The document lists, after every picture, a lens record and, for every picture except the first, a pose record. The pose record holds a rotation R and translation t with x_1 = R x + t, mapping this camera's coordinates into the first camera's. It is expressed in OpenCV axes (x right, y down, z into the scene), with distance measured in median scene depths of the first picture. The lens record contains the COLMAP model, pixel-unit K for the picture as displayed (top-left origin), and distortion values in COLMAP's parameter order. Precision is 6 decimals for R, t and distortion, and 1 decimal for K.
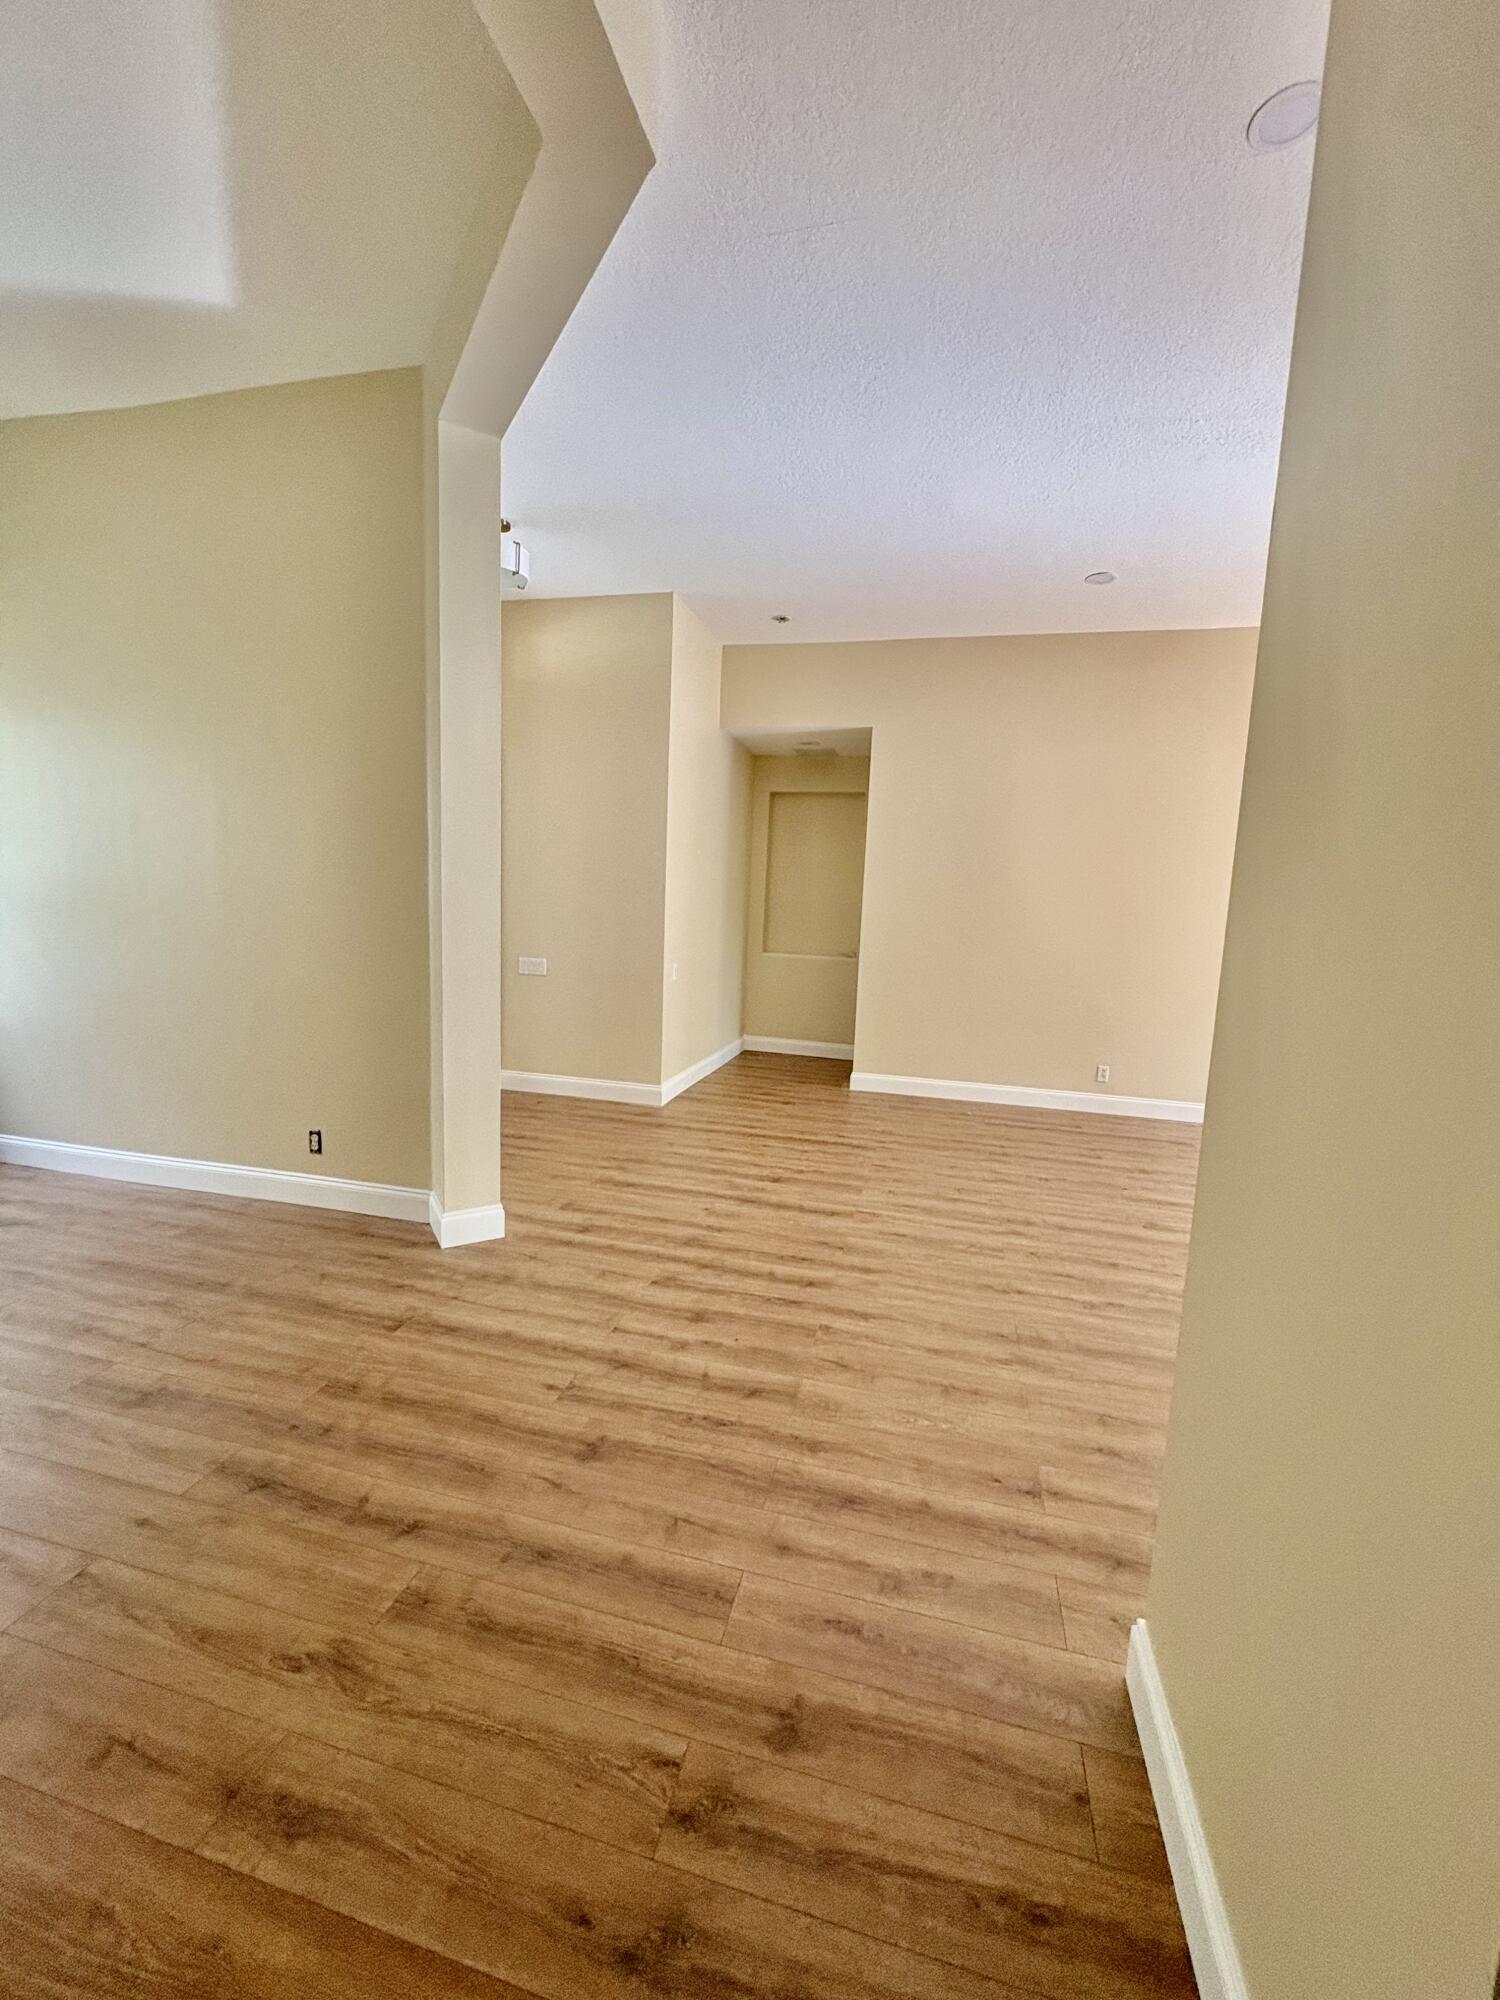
lens RADIAL K [[801.7, 0, 753.3], [0, 801.7, 1002.3], [0, 0, 1]] dist [-0.008250, 0.001730]
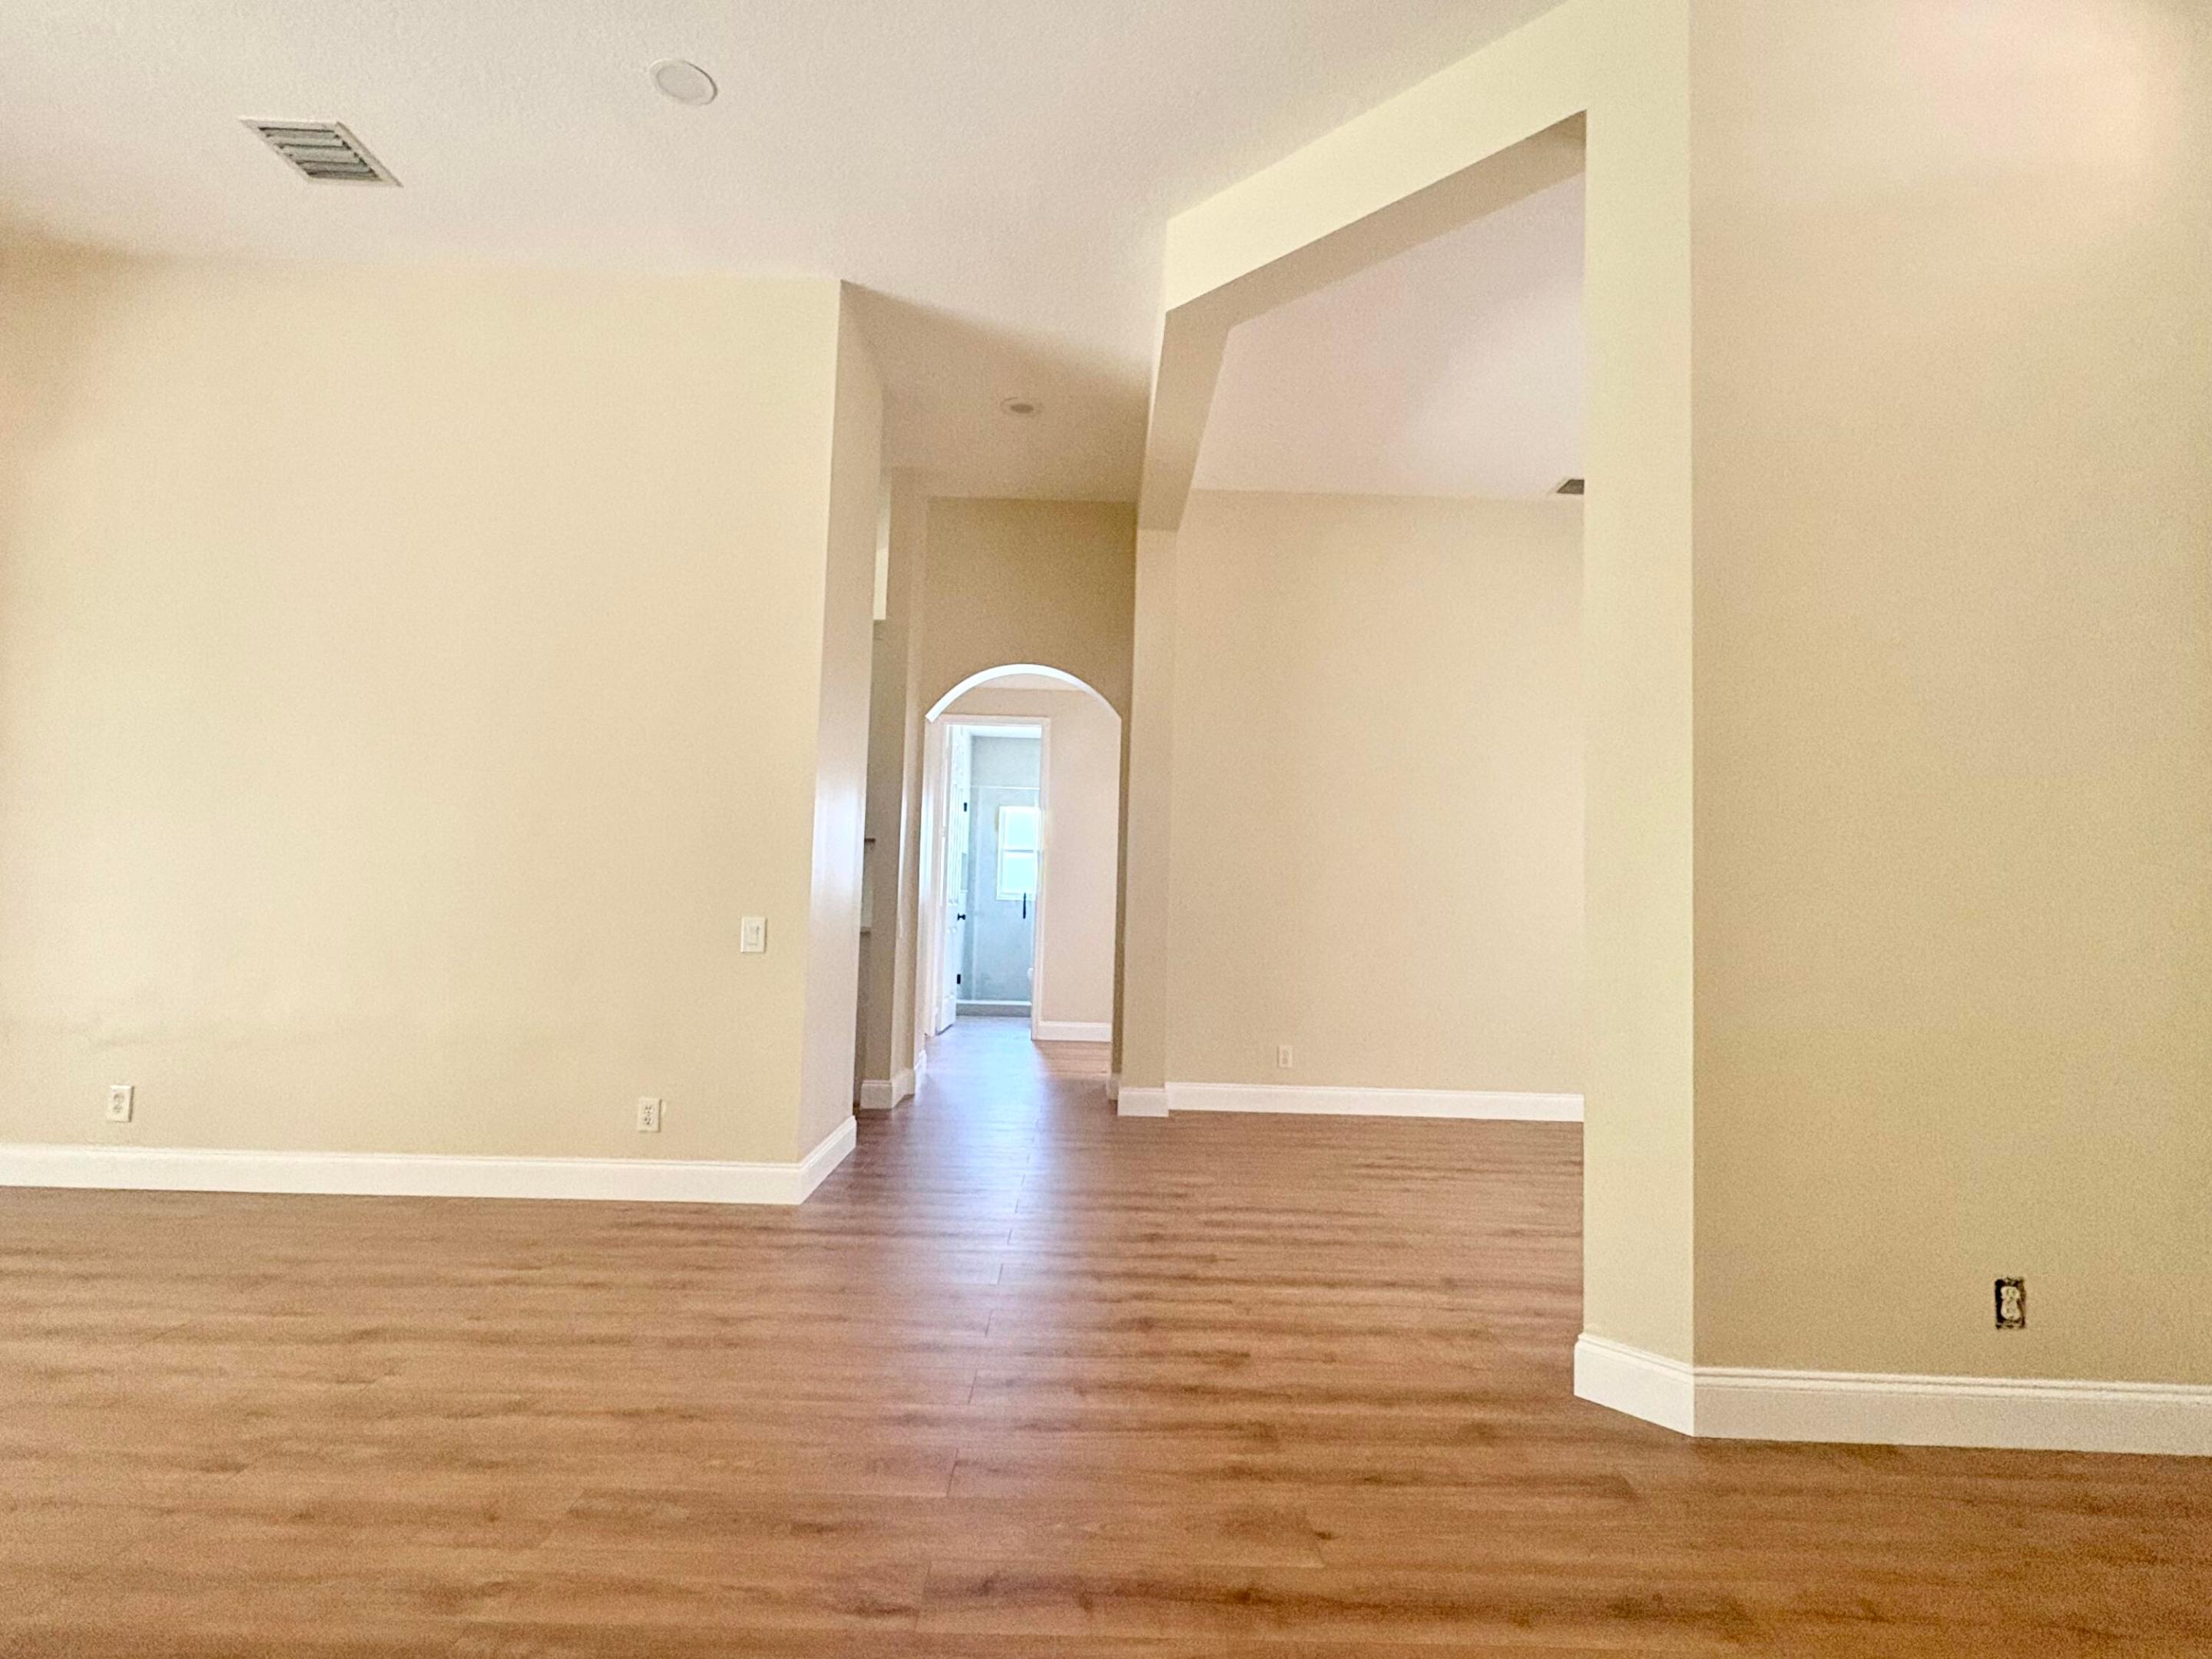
lens RADIAL K [[1074.9, 0, 1100.3], [0, 1074.9, 831.1], [0, 0, 1]] dist [0.003399, -0.001328]
pose [[-0.966478, -0.089146, -0.240777, 0.216125], [-0.103444, 0.993506, 0.047388, -0.093887], [0.234989, 0.070707, -0.969423, 1.610713]]
